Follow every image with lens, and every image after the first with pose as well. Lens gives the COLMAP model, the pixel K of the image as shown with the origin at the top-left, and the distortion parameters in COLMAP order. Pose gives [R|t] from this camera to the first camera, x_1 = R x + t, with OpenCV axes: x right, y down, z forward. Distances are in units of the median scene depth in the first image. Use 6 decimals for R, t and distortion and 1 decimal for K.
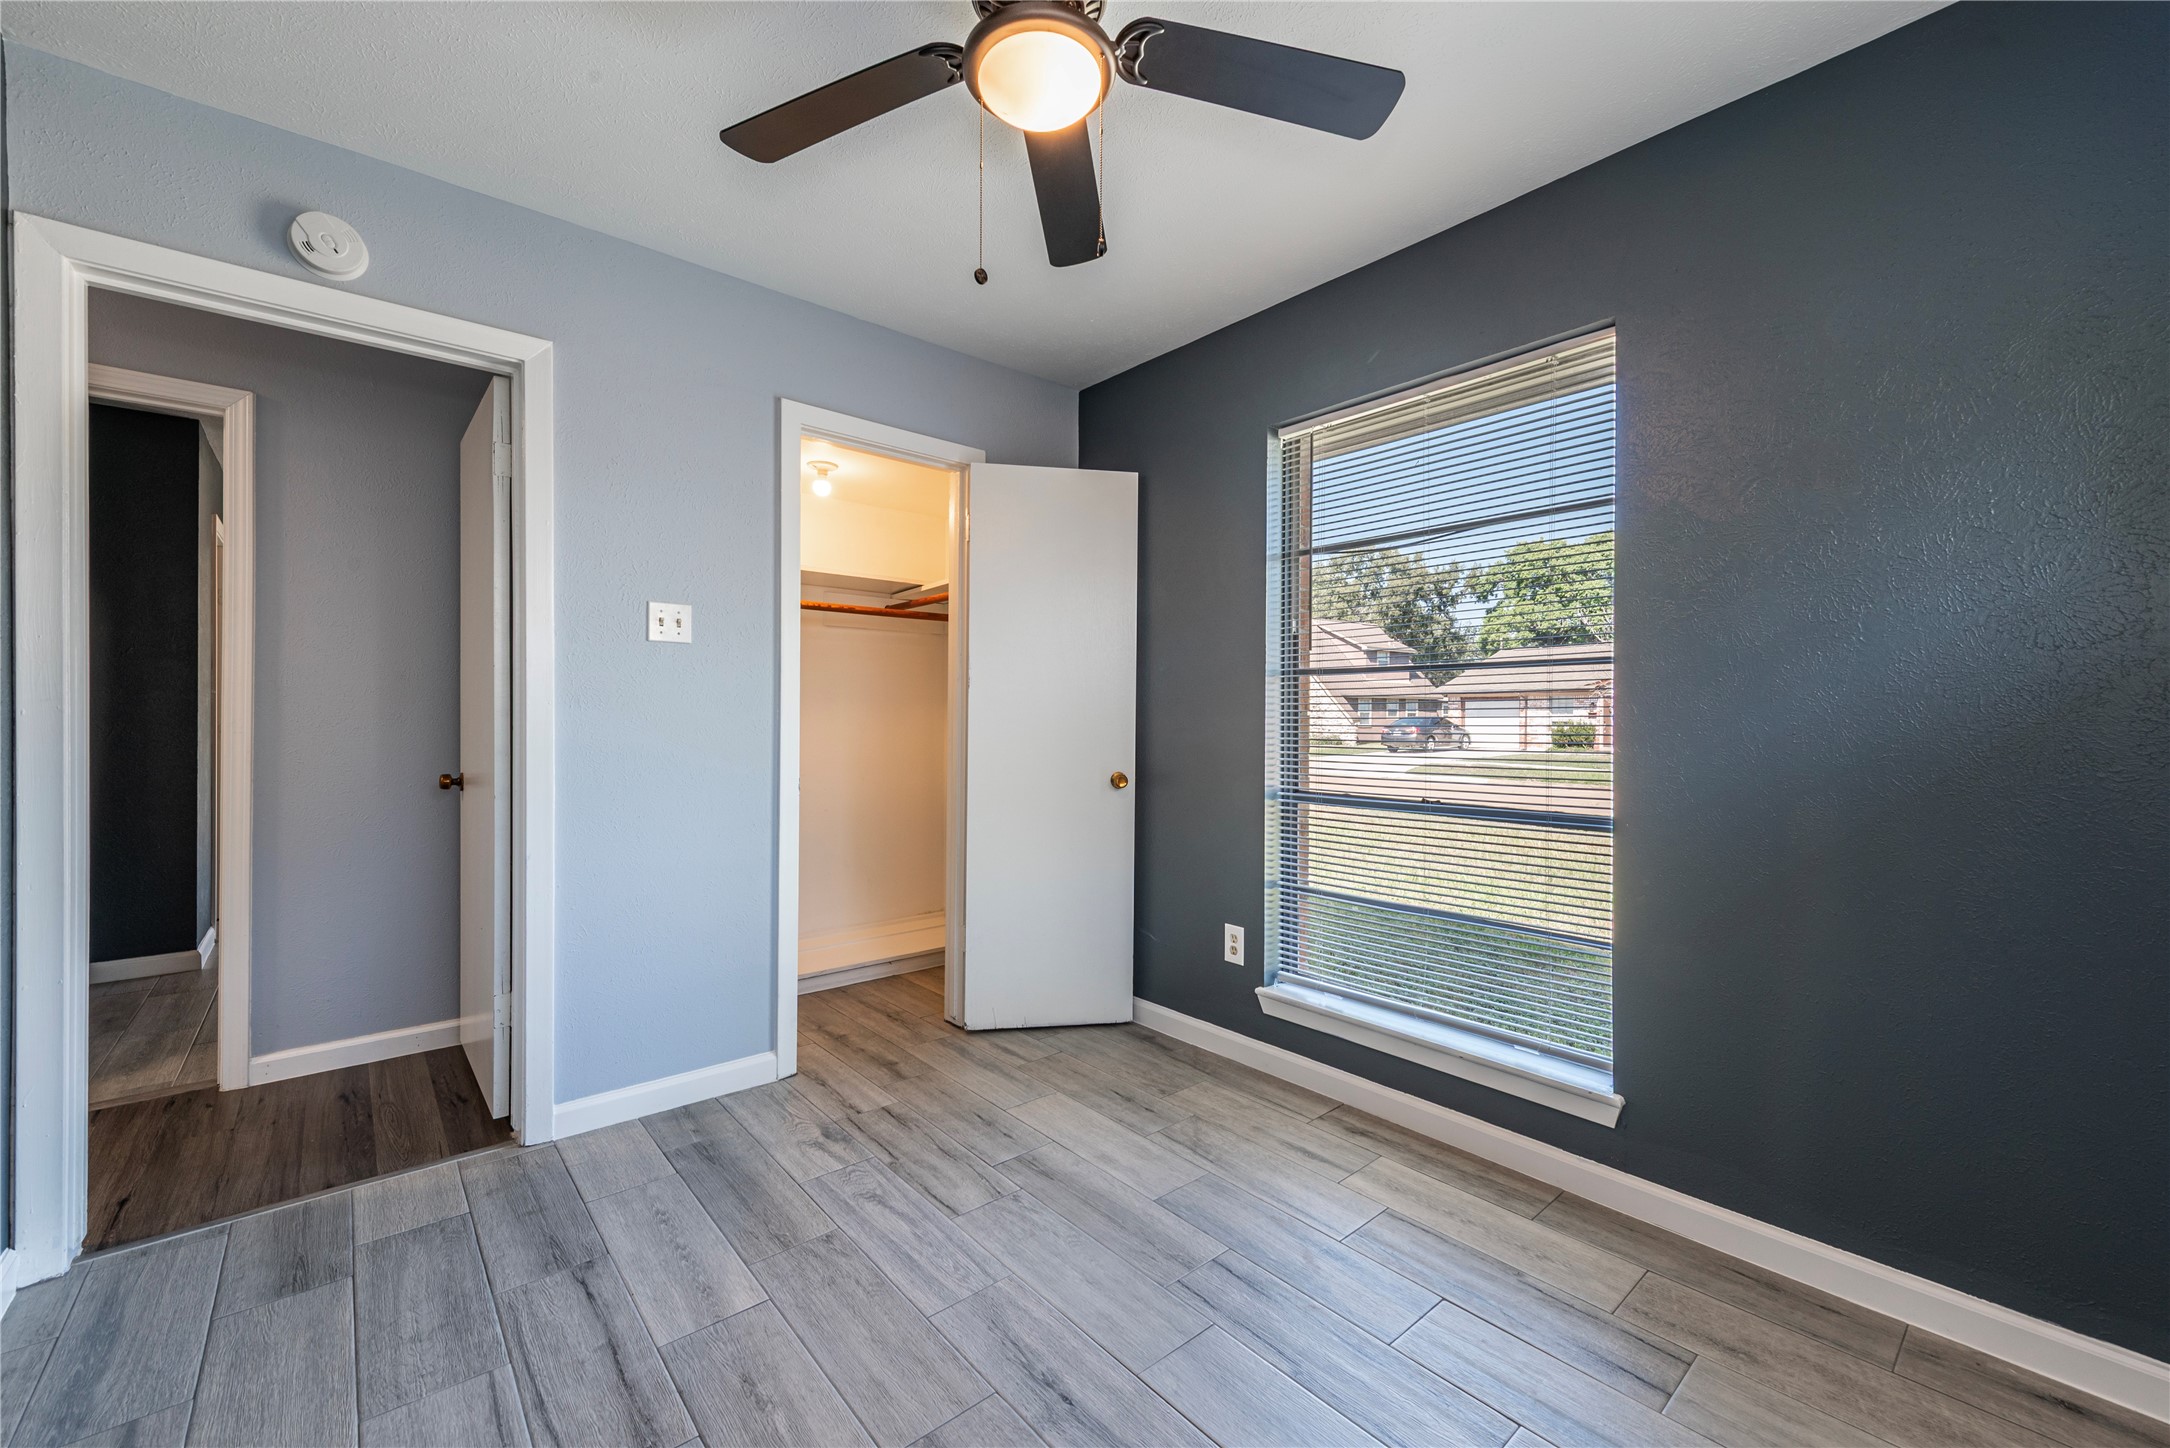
lens RADIAL K [[872.6, 0, 1097.0], [0, 872.6, 723.2], [0, 0, 1]] dist [0.007729, -0.000399]
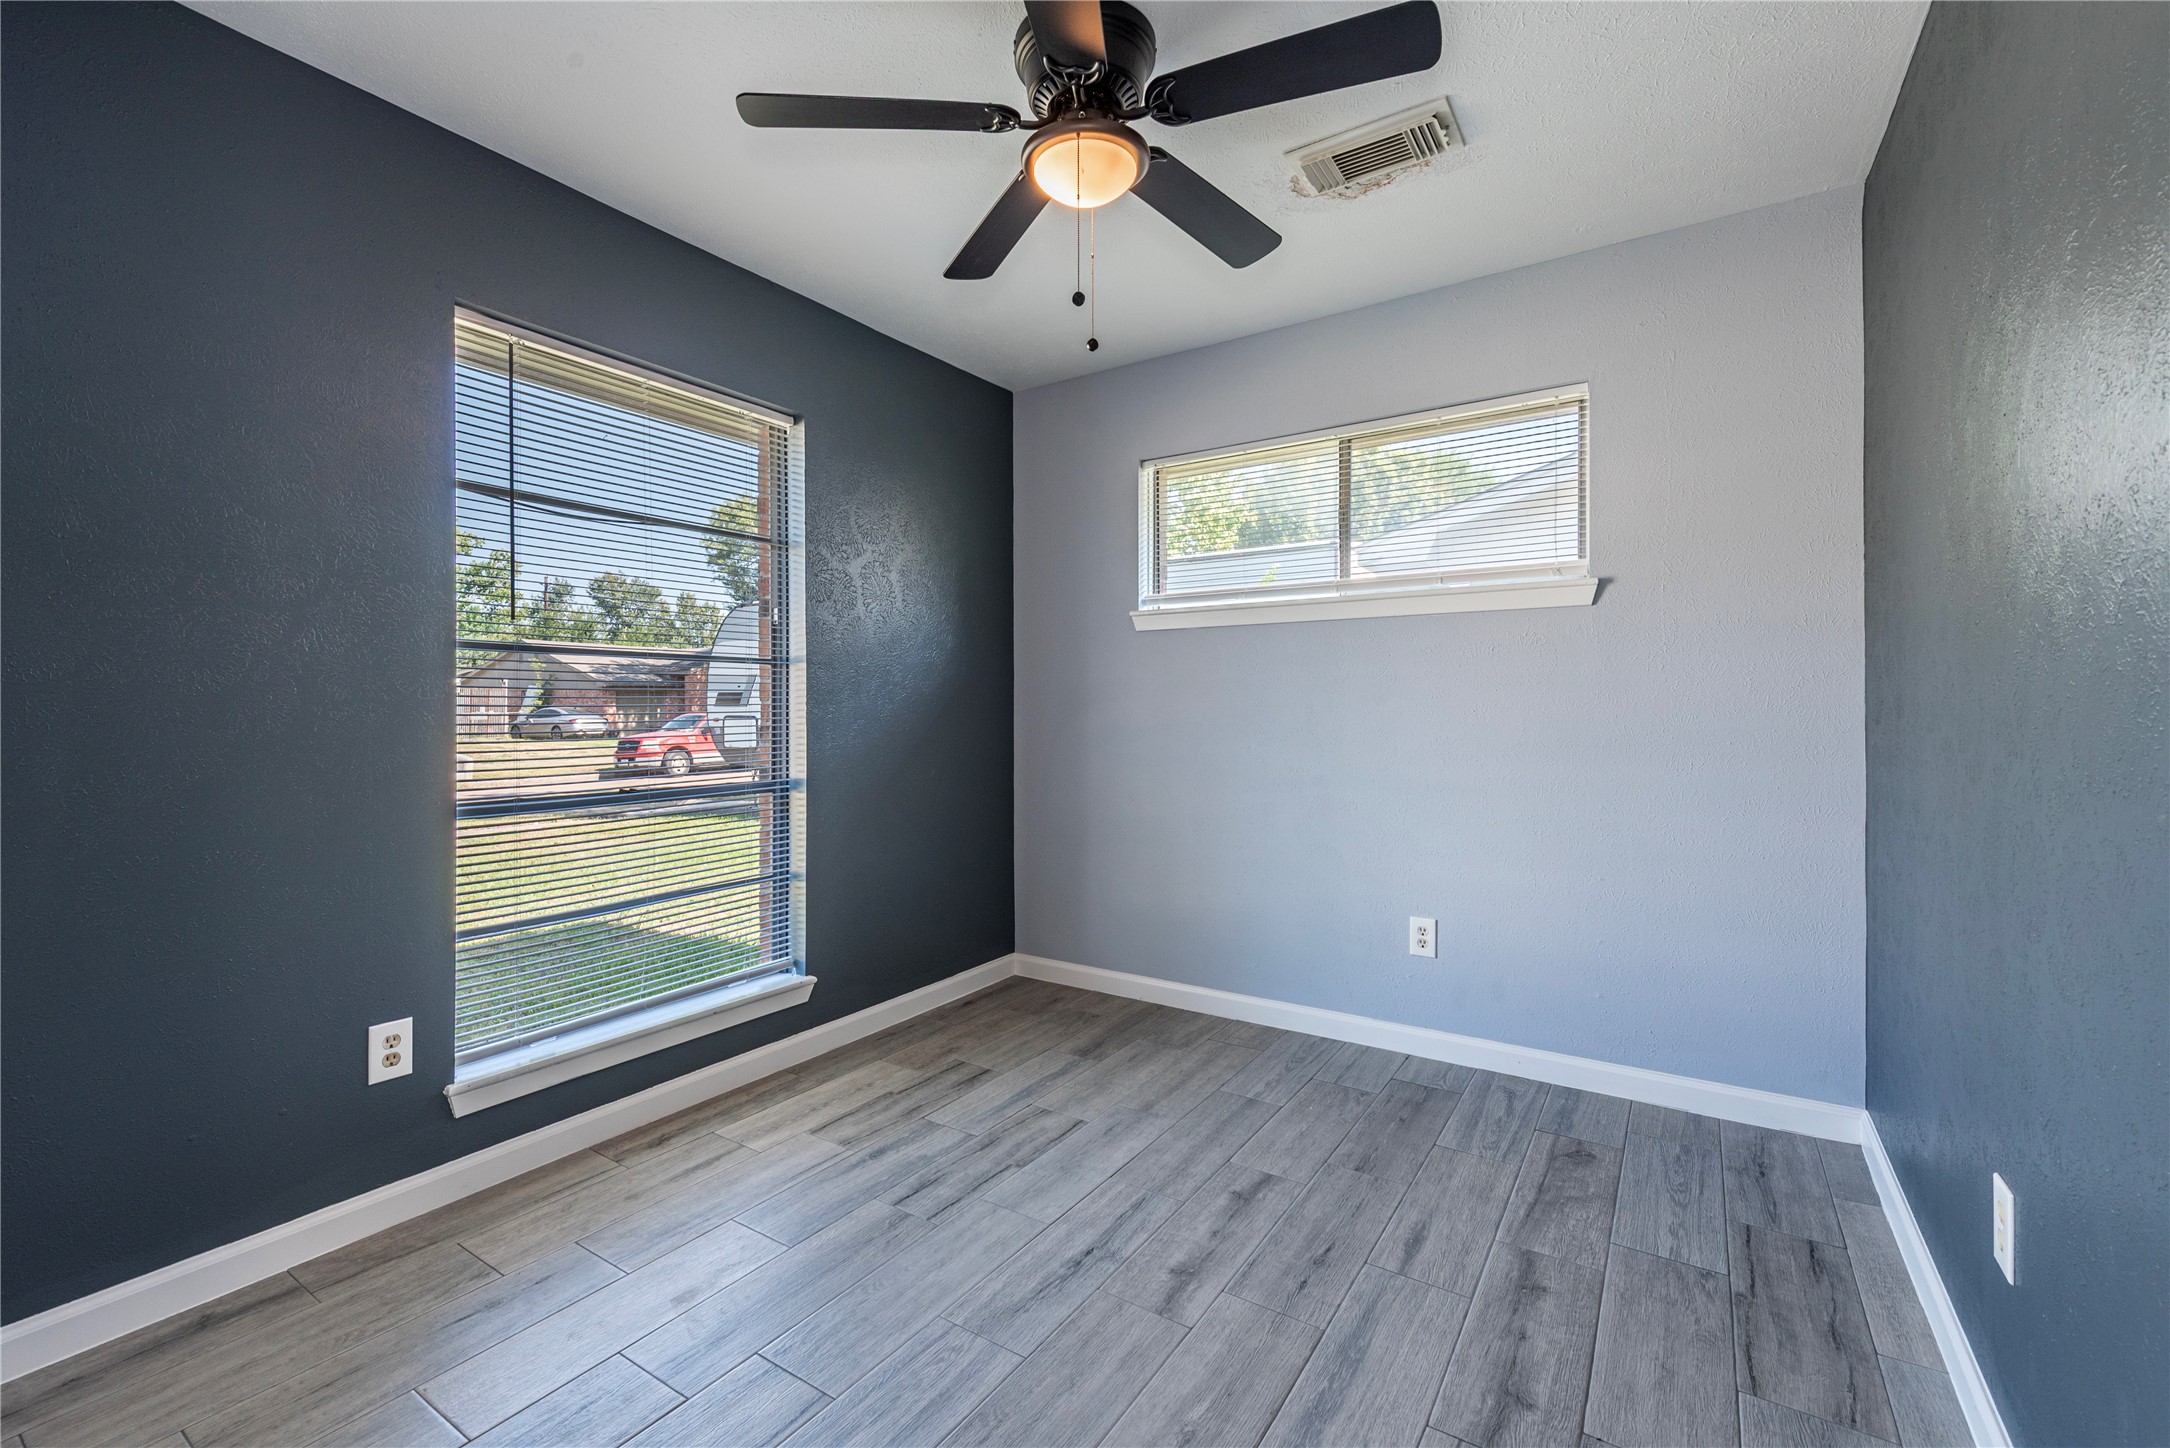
lens RADIAL K [[872.6, 0, 1098.9], [0, 872.6, 711.7], [0, 0, 1]] dist [0.007729, -0.000399]
pose [[-0.266147, -0.005951, 0.963914, -0.791423], [0.007354, 0.999939, 0.008204, -0.004198], [-0.963904, 0.009272, -0.266087, 0.841046]]
